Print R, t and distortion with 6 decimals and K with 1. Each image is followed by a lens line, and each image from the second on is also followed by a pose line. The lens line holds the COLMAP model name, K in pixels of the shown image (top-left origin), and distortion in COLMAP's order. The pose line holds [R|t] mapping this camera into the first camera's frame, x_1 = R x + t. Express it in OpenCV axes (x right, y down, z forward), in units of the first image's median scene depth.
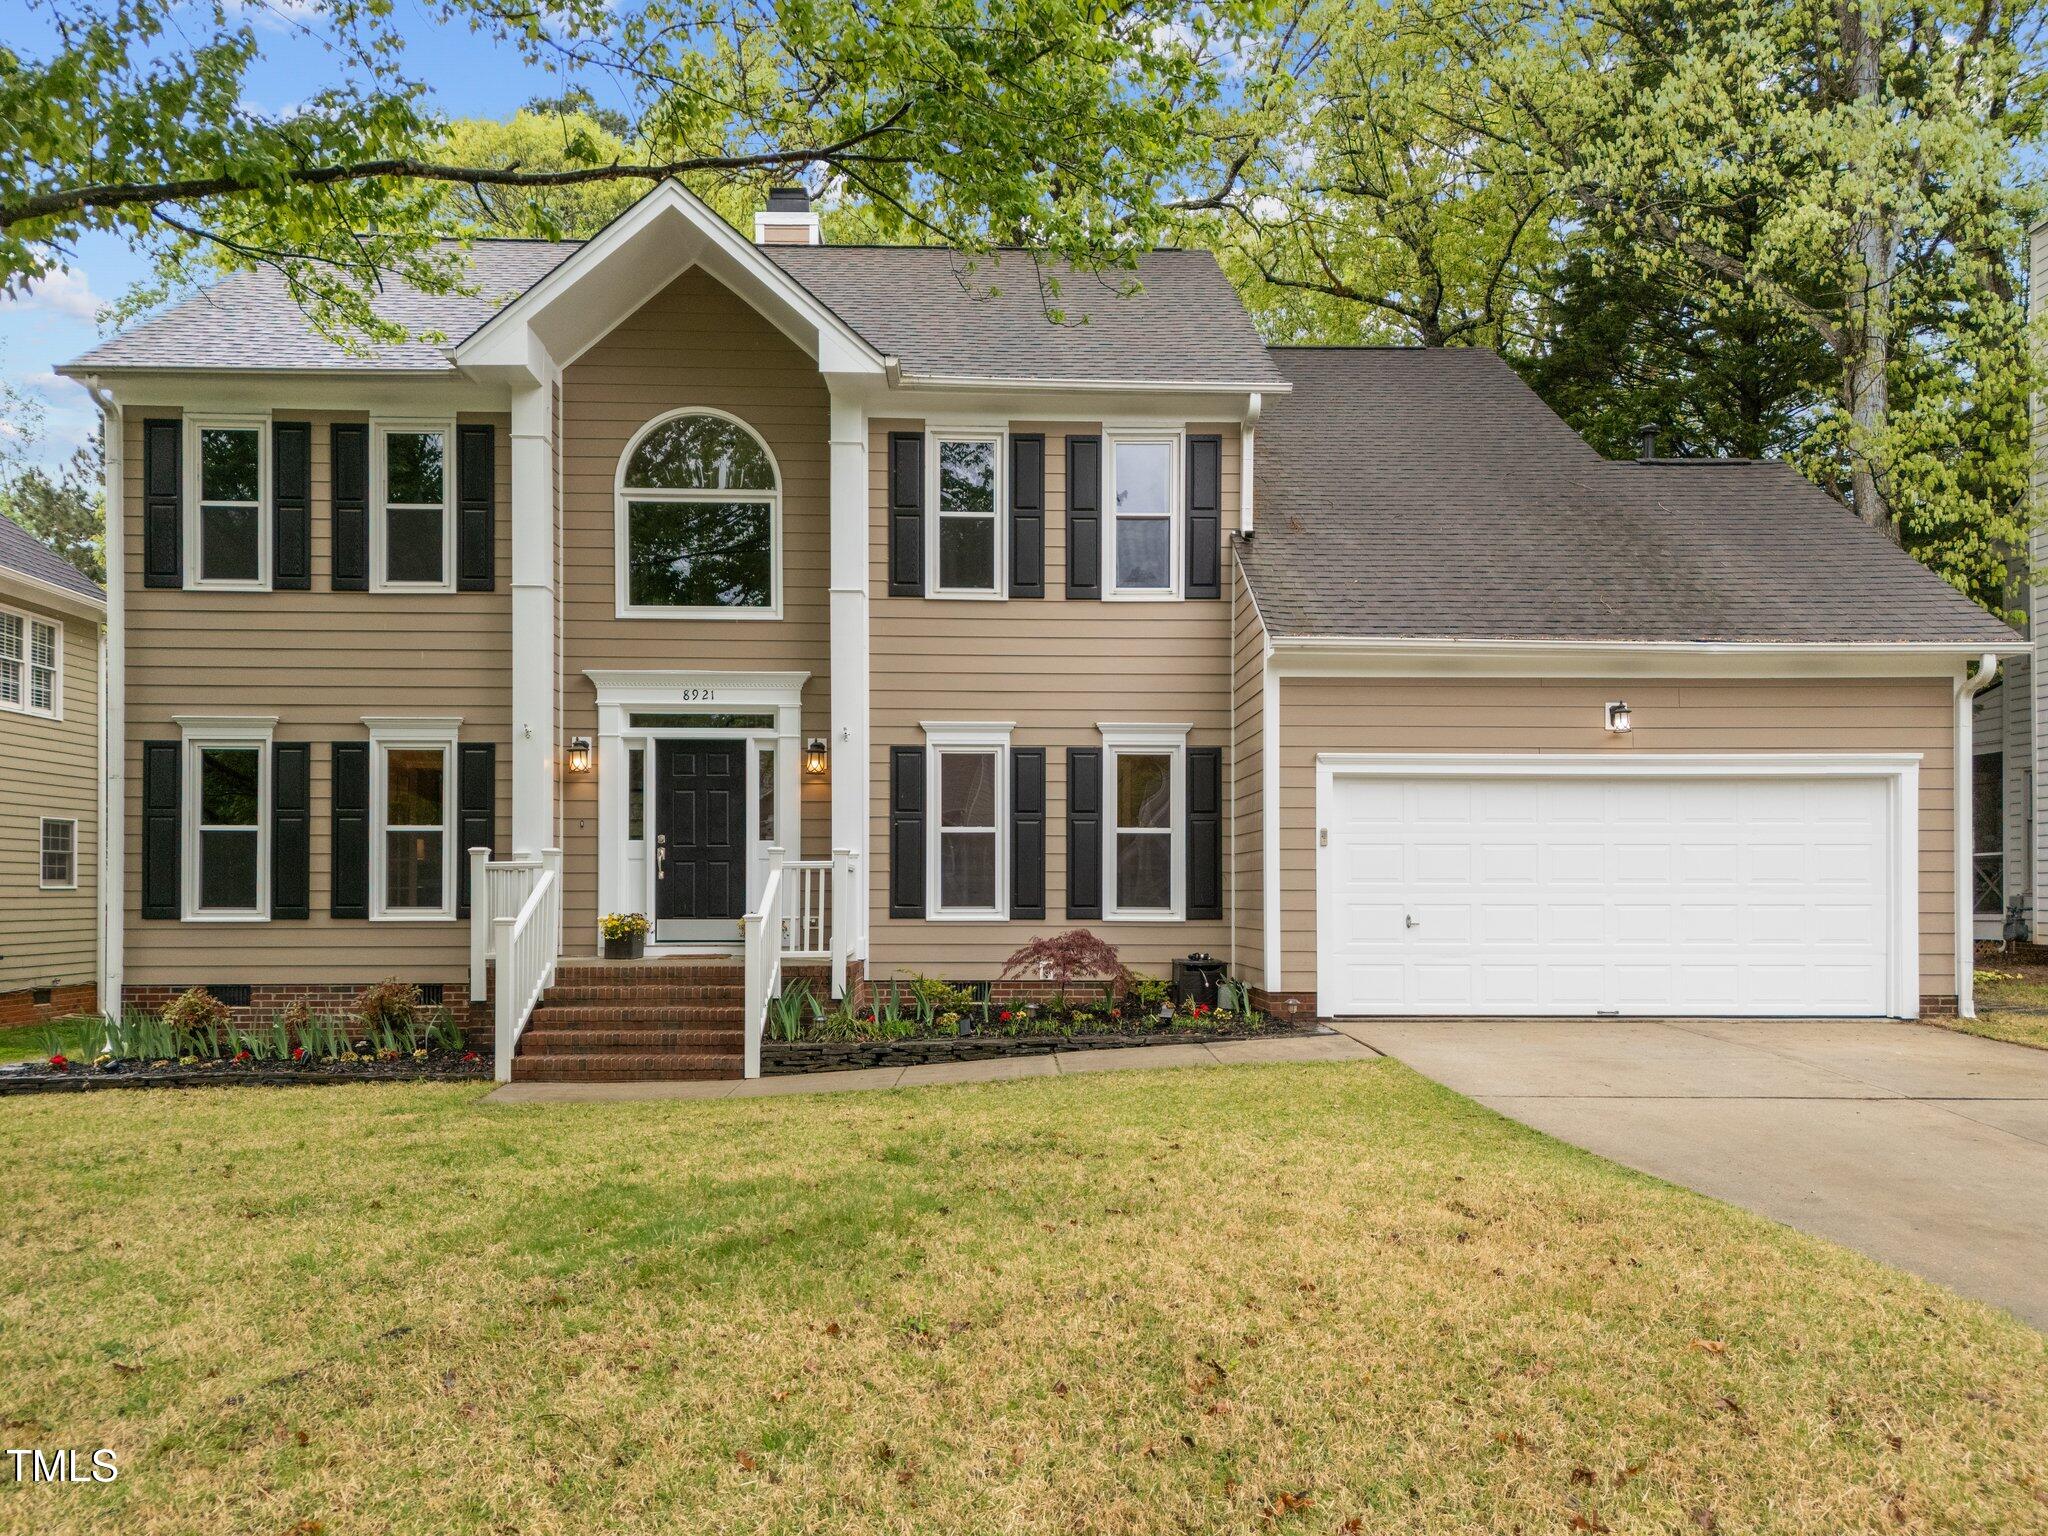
lens RADIAL K [[1425.2, 0, 1027.5], [0, 1425.2, 901.9], [0, 0, 1]] dist [0.068131, -0.073582]
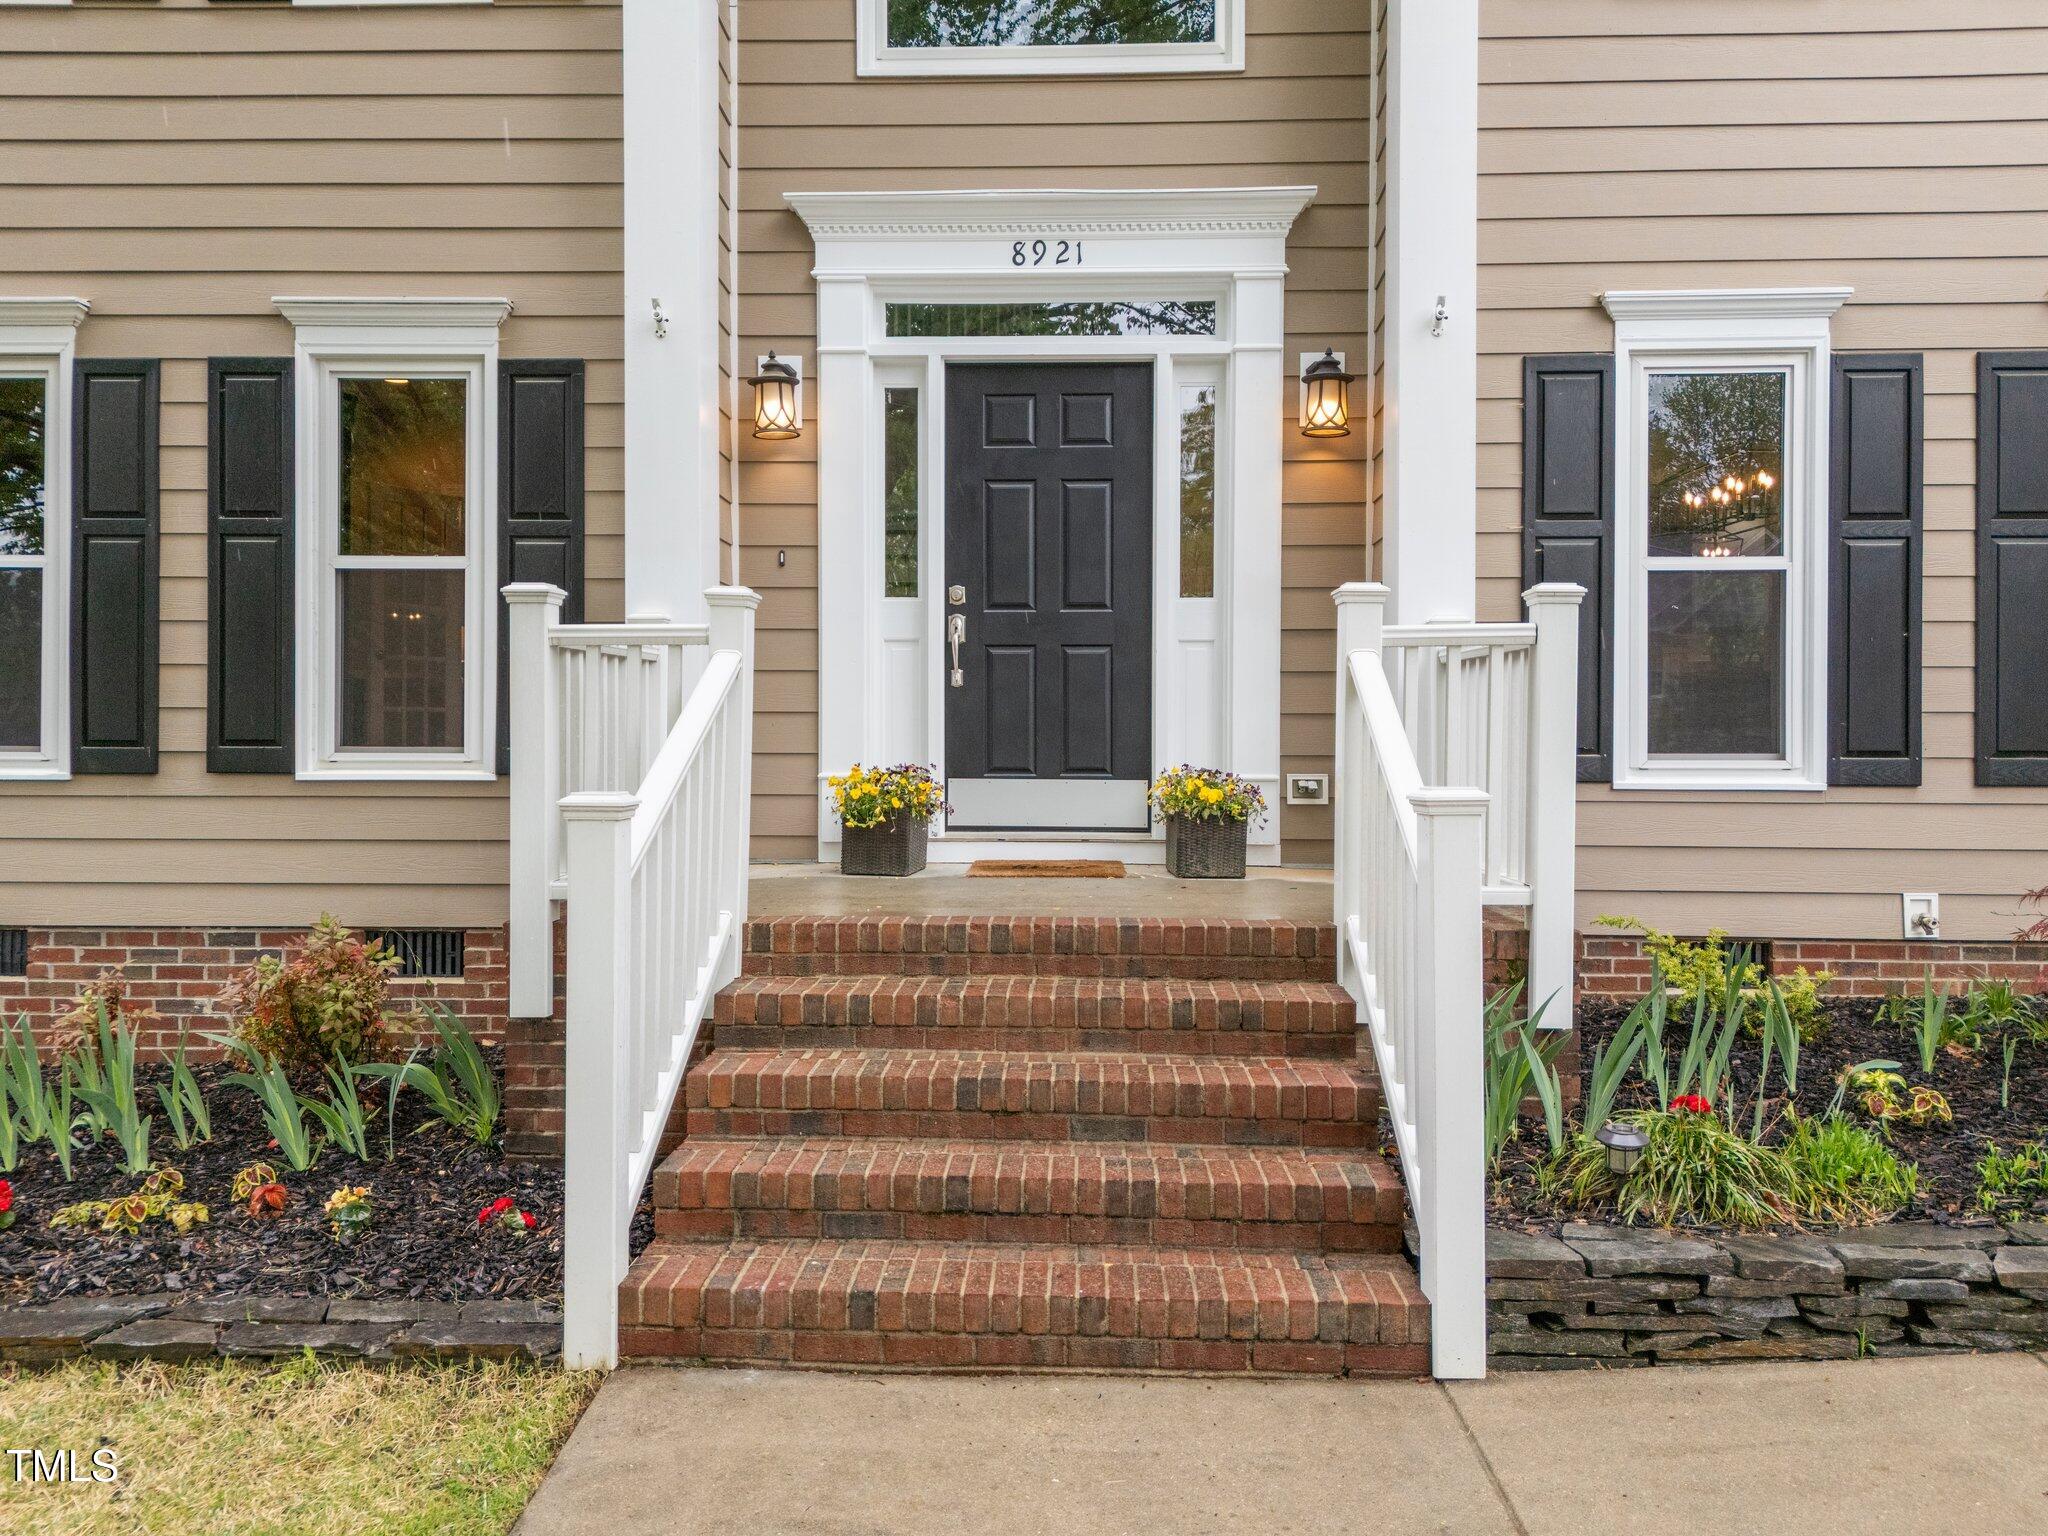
lens RADIAL K [[1437.4, 0, 1024.0], [0, 1437.4, 768.0], [0, 0, 1]] dist [0.069996, -0.006221]
pose [[0.997079, 0.006435, -0.076104, -0.208012], [-0.004996, 0.999805, 0.019082, 0.000439], [0.076212, -0.018646, 0.996917, 0.580992]]
